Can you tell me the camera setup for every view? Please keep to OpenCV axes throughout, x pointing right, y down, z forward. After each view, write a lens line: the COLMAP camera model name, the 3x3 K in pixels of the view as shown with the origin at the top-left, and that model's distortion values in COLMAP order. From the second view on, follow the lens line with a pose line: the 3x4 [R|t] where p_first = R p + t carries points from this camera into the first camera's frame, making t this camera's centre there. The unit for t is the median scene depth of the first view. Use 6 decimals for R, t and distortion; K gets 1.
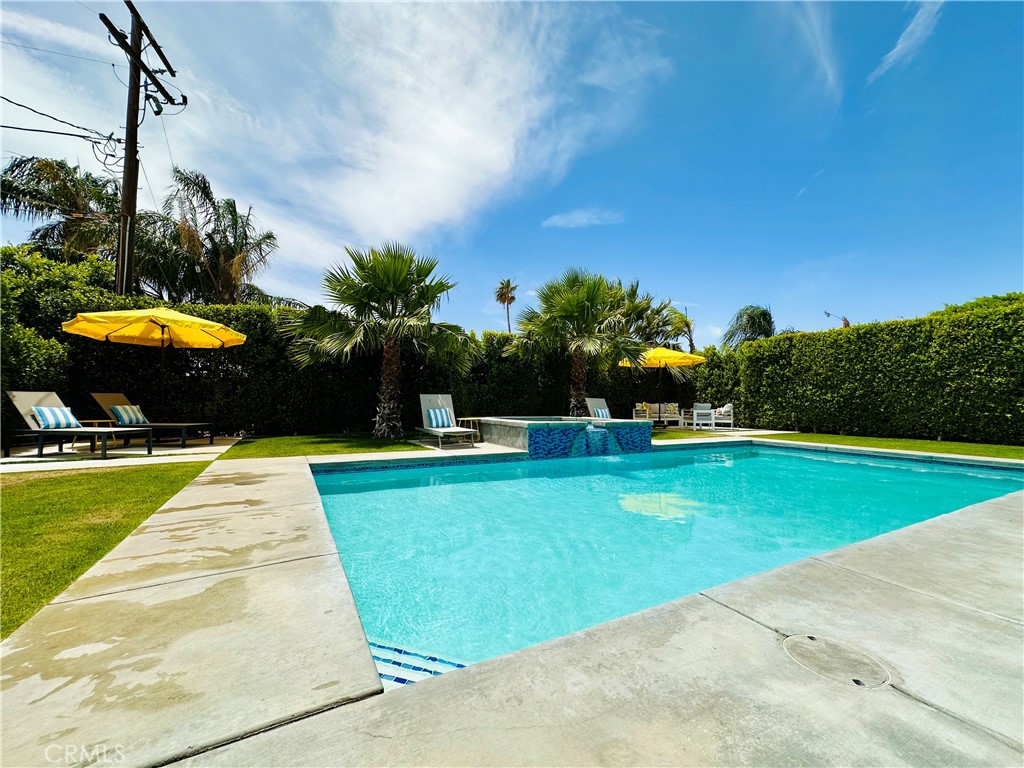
lens RADIAL K [[410.1, 0, 512.0], [0, 410.1, 384.0], [0, 0, 1]] dist [0.000101, 0.000292]
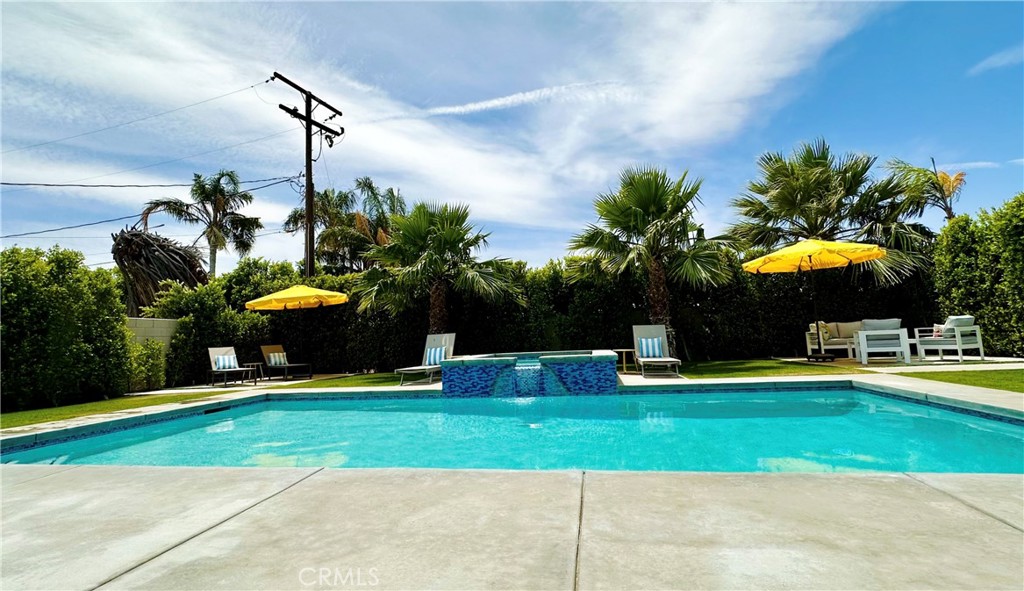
lens RADIAL K [[460.5, 0, 512.0], [0, 460.5, 295.5], [0, 0, 1]] dist [-0.000415, -0.000233]
pose [[0.776388, -0.103323, -0.621728, 0.508149], [0.081786, 0.994646, -0.063165, 0.011406], [0.624926, -0.001808, 0.780682, 0.123850]]
